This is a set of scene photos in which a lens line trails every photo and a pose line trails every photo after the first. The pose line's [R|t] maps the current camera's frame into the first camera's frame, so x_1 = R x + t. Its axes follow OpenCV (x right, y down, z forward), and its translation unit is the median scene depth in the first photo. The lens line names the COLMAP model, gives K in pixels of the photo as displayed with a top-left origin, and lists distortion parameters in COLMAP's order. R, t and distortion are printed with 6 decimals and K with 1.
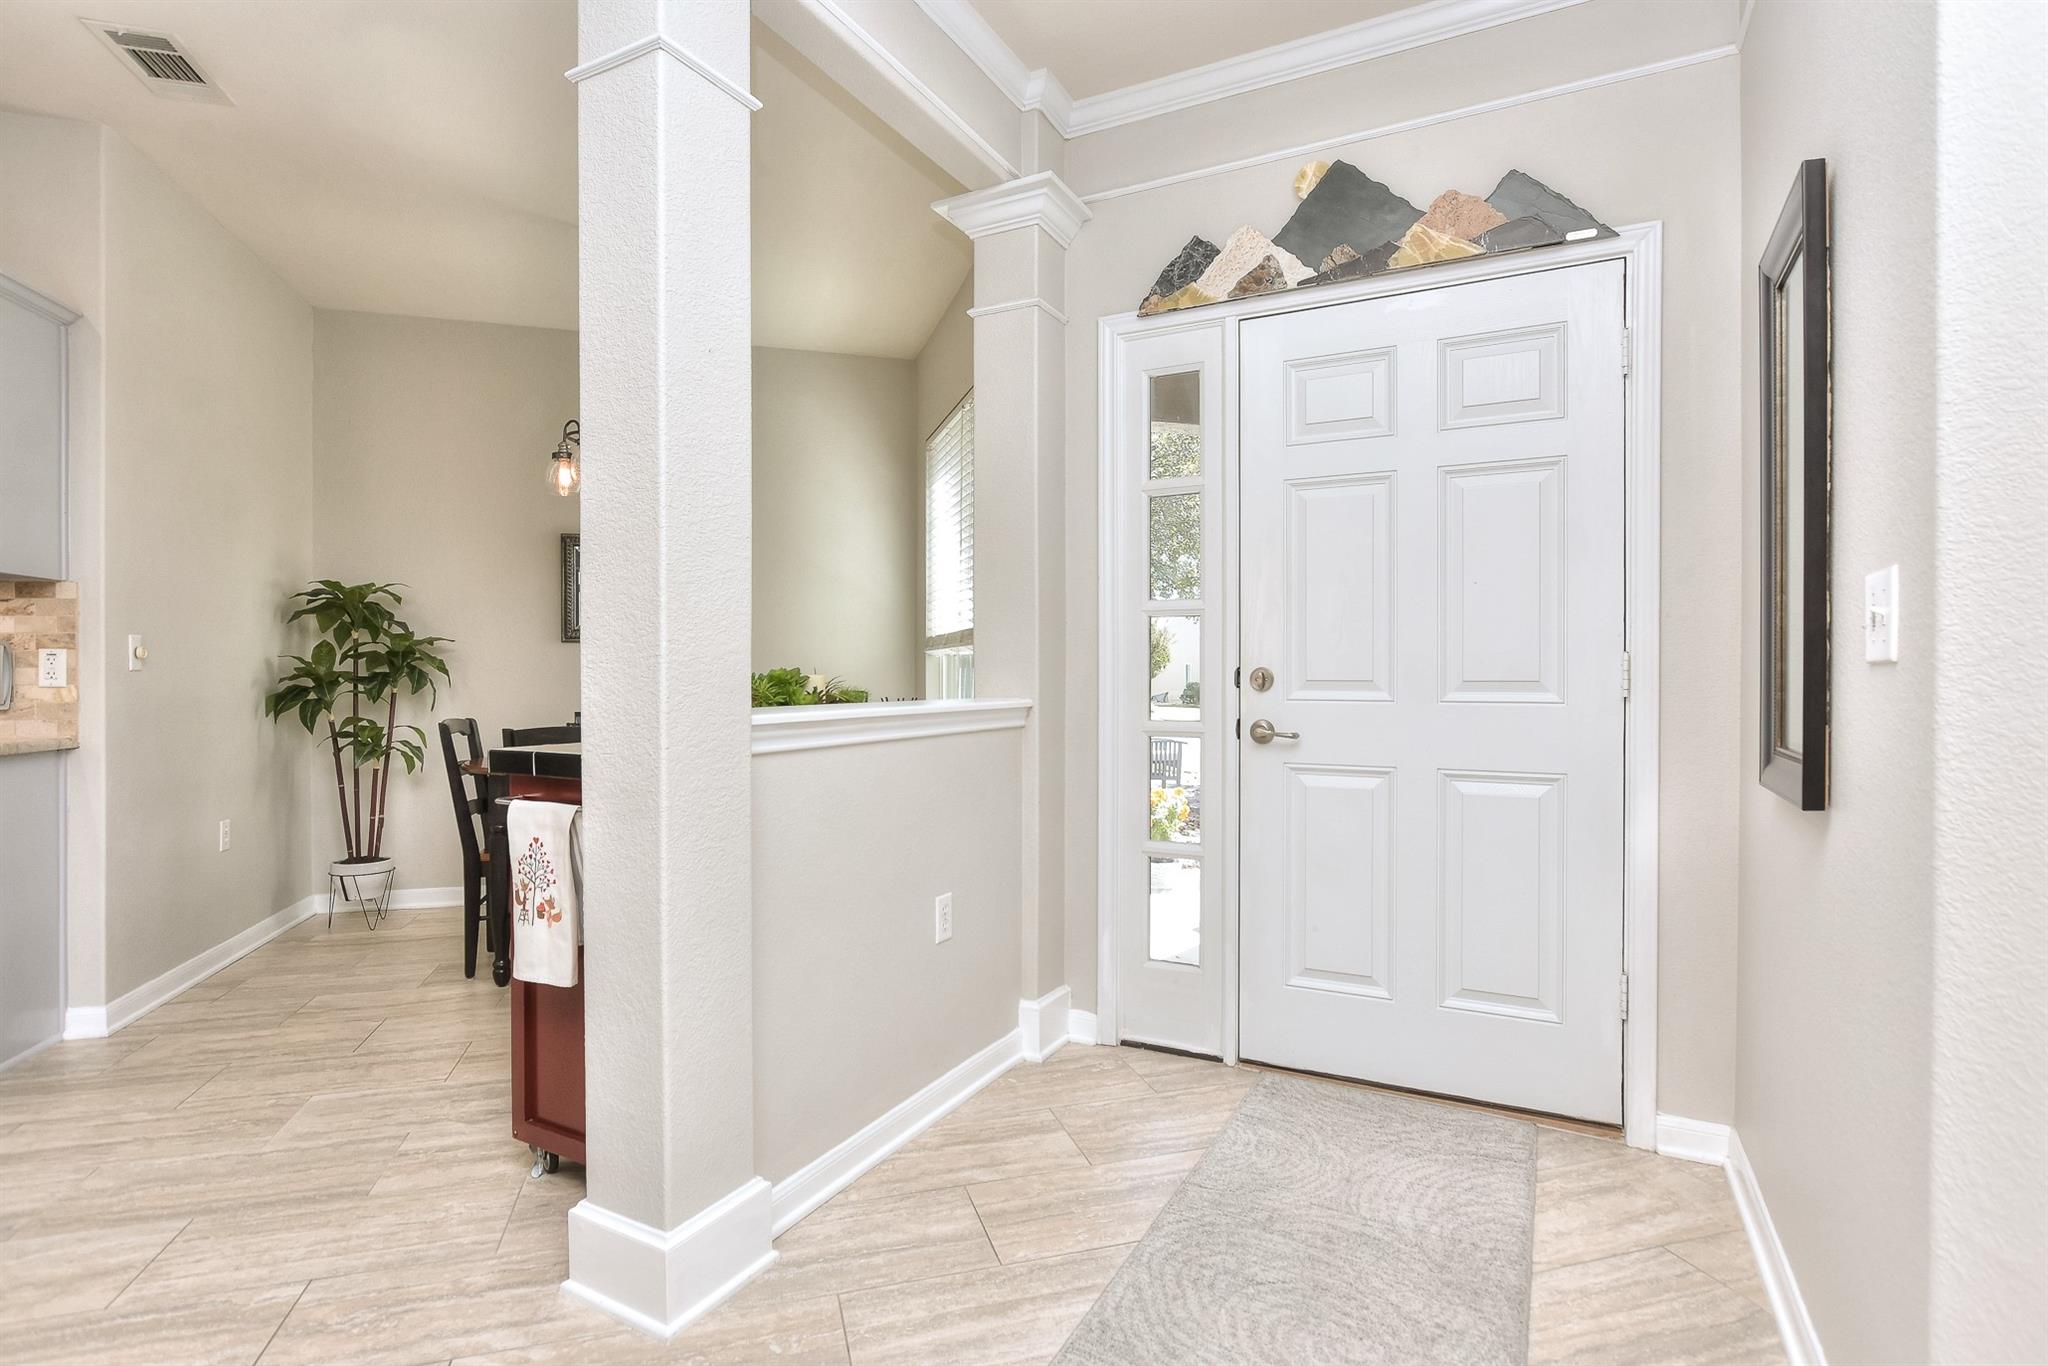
lens RADIAL K [[995.9, 0, 1024.0], [0, 995.9, 683.0], [0, 0, 1]] dist [-0.009156, -0.000366]
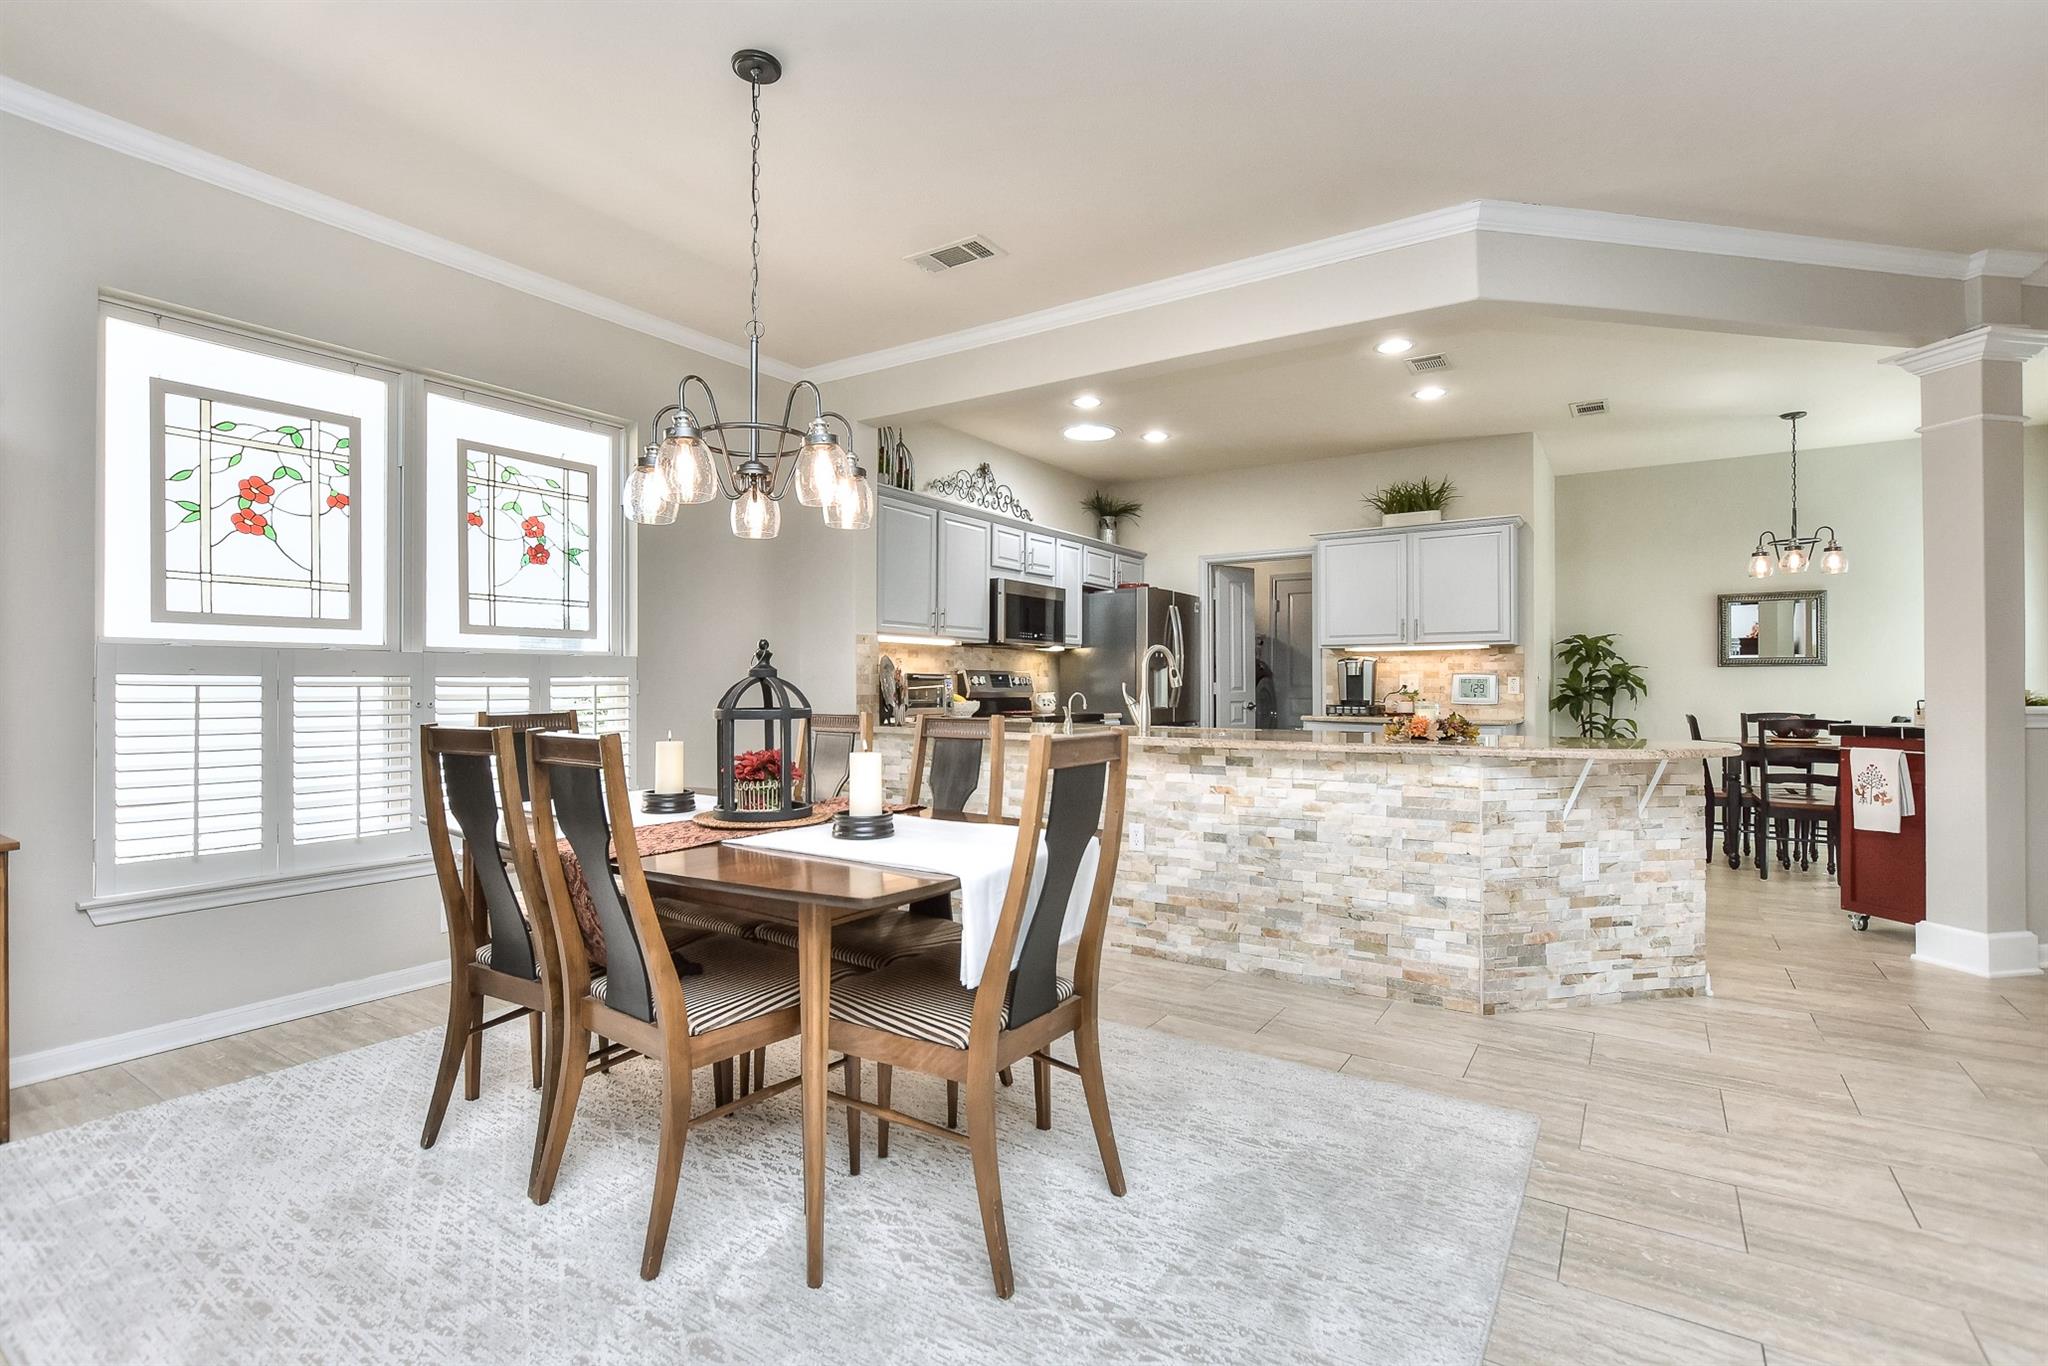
lens RADIAL K [[950.2, 0, 1034.7], [0, 950.2, 681.2], [0, 0, 1]] dist [-0.005046, 0.000268]
pose [[0.648198, -0.003752, -0.761462, -0.069518], [-0.006570, 0.999923, -0.010520, 0.004773], [0.761443, 0.011822, 0.648124, -1.228615]]
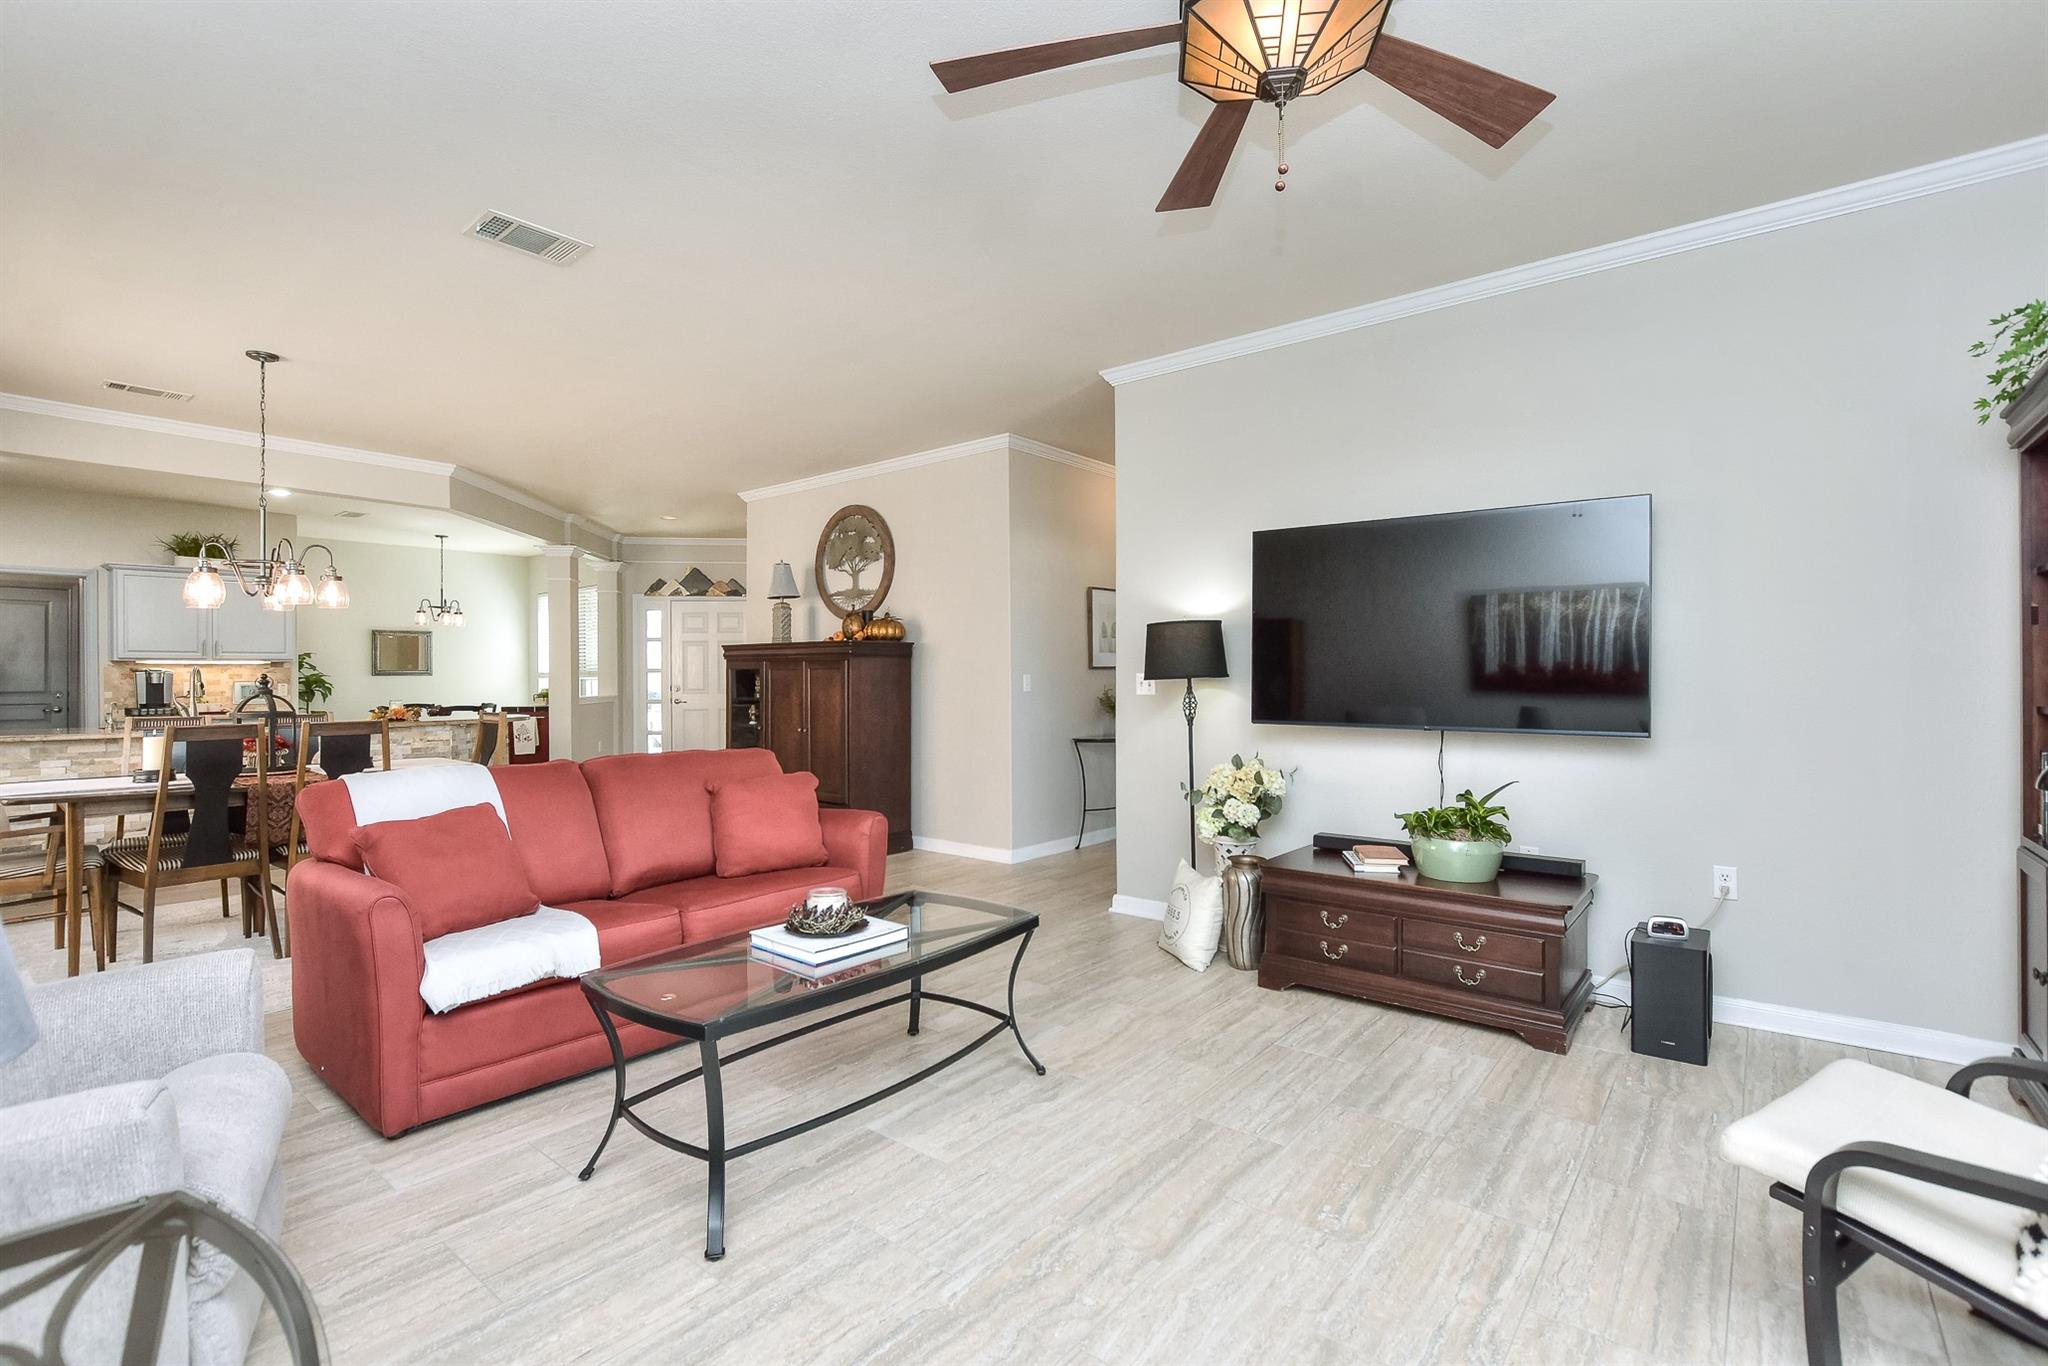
lens RADIAL K [[923.5, 0, 1015.9], [0, 923.5, 679.8], [0, 0, 1]] dist [-0.026824, 0.000634]
pose [[0.827651, -0.007872, 0.561189, -0.701923], [0.012135, 0.999919, -0.003870, -0.007605], [-0.561113, 0.010013, 0.827679, -2.792523]]
